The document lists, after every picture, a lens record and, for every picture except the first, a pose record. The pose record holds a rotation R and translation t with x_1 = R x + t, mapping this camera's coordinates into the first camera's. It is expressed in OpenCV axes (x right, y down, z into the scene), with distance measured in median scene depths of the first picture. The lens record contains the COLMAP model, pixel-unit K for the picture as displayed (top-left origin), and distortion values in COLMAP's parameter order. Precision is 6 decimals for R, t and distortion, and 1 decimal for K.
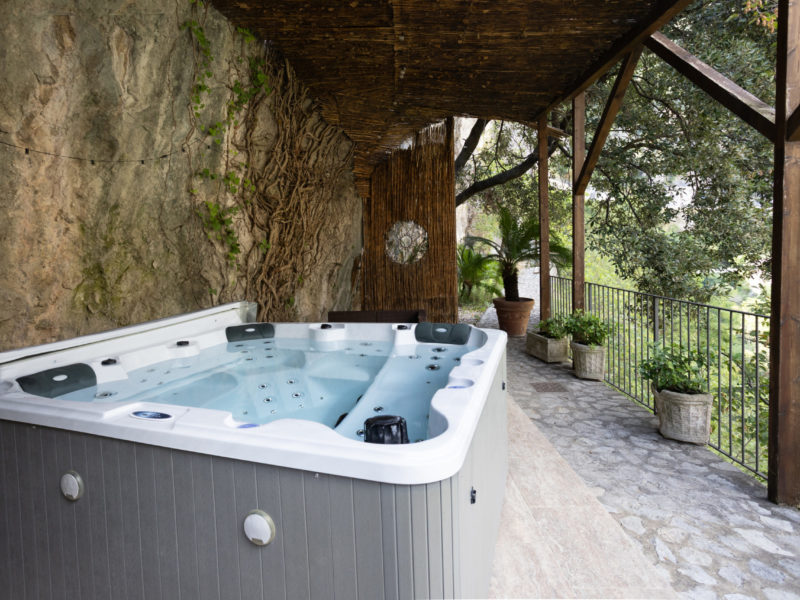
lens RADIAL K [[527.7, 0, 399.6], [0, 527.7, 270.8], [0, 0, 1]] dist [-0.057221, 0.056542]
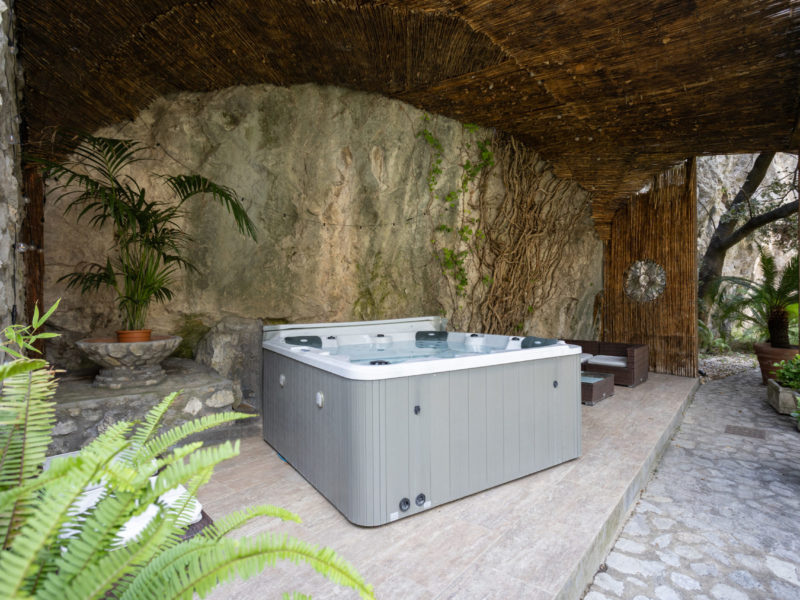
lens RADIAL K [[527.7, 0, 399.6], [0, 527.7, 270.8], [0, 0, 1]] dist [-0.057221, 0.056542]
pose [[0.782862, 0.001765, -0.622193, 0.432731], [-0.050197, 0.996915, -0.060332, 0.020662], [0.620167, 0.078463, 0.780536, -0.179385]]
